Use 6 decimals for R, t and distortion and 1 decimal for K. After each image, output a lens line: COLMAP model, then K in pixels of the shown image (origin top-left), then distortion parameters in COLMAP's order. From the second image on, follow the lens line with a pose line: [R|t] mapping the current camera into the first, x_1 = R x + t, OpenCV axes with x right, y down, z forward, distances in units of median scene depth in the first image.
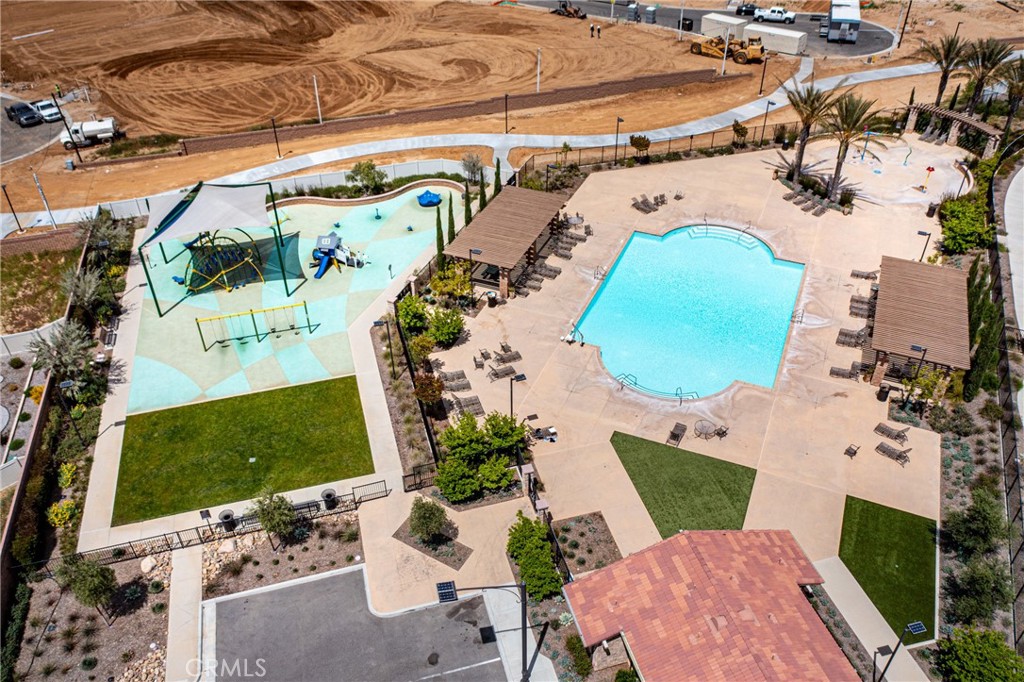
lens RADIAL K [[815.7, 0, 512.0], [0, 815.7, 341.0], [0, 0, 1]] dist [-0.033066, 0.002236]
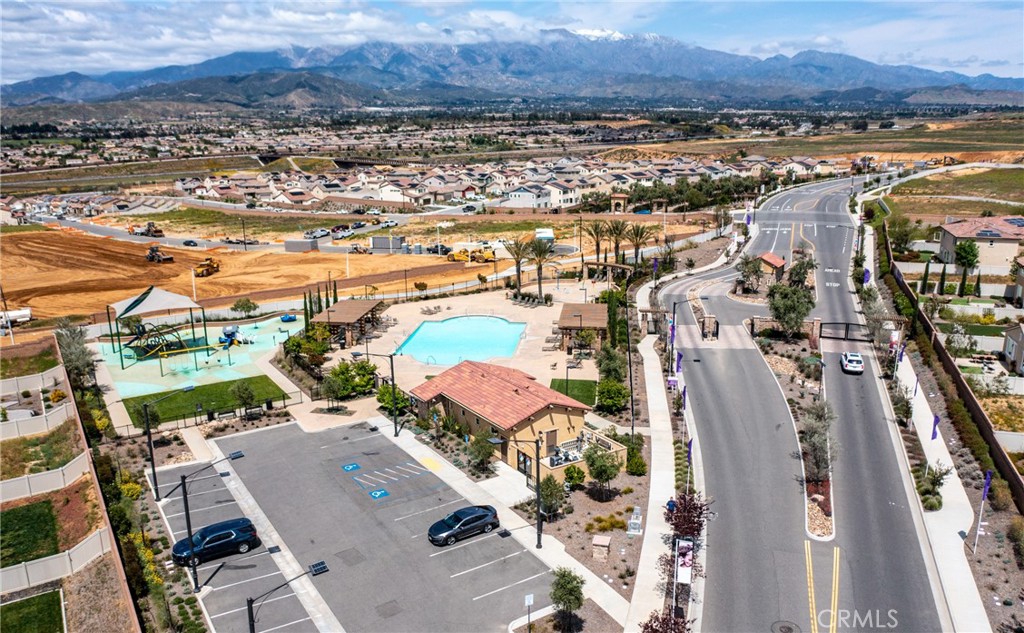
lens RADIAL K [[801.9, 0, 512.0], [0, 801.9, 316.5], [0, 0, 1]] dist [-0.028070, 0.000690]
pose [[0.959950, -0.065677, 0.272366, -0.111842], [0.167972, 0.912963, -0.371865, 0.464527], [-0.224237, 0.402721, 0.887431, -0.438936]]
